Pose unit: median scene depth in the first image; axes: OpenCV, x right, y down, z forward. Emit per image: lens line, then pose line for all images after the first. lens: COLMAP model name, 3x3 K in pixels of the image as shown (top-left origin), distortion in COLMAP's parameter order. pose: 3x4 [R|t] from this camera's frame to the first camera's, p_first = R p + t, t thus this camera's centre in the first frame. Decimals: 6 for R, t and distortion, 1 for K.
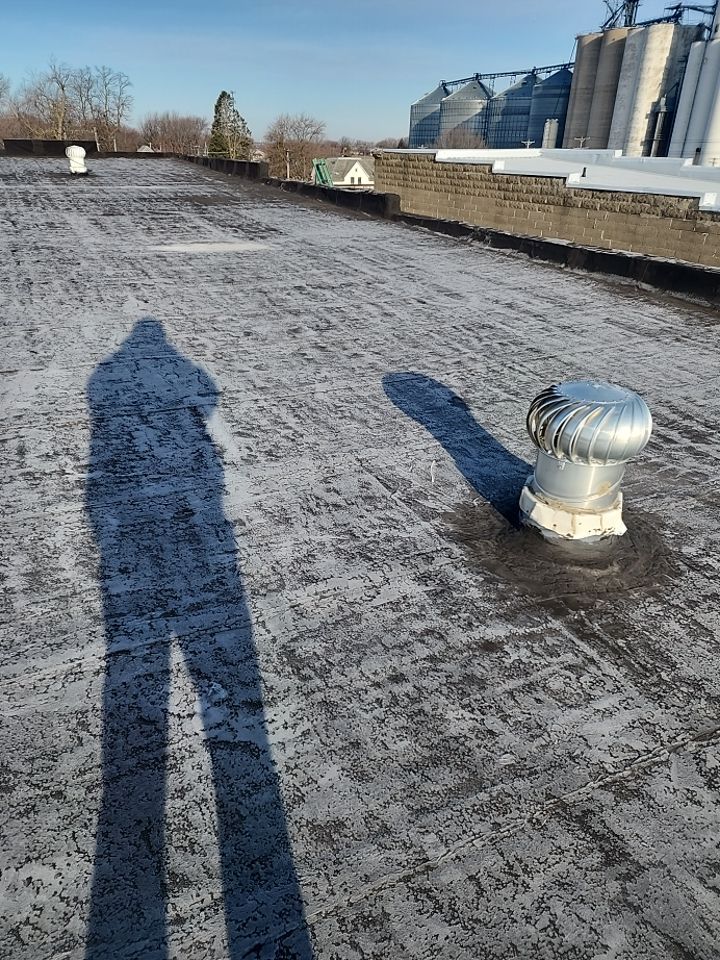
lens RADIAL K [[646.0, 0, 328.0], [0, 646.0, 478.0], [0, 0, 1]] dist [0.134104, -0.121952]
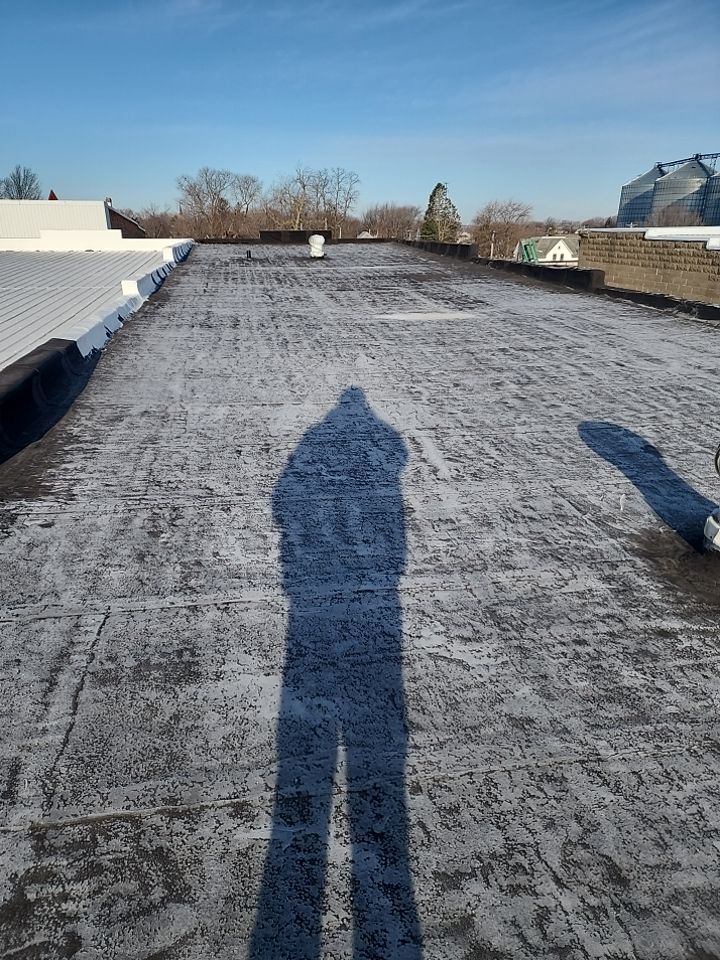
lens RADIAL K [[646.0, 0, 328.0], [0, 646.0, 478.0], [0, 0, 1]] dist [0.134104, -0.121952]
pose [[0.962407, 0.085094, -0.257938, -0.032779], [-0.110320, 0.990261, -0.084933, 0.083423], [0.248199, 0.110196, 0.962421, -0.205648]]
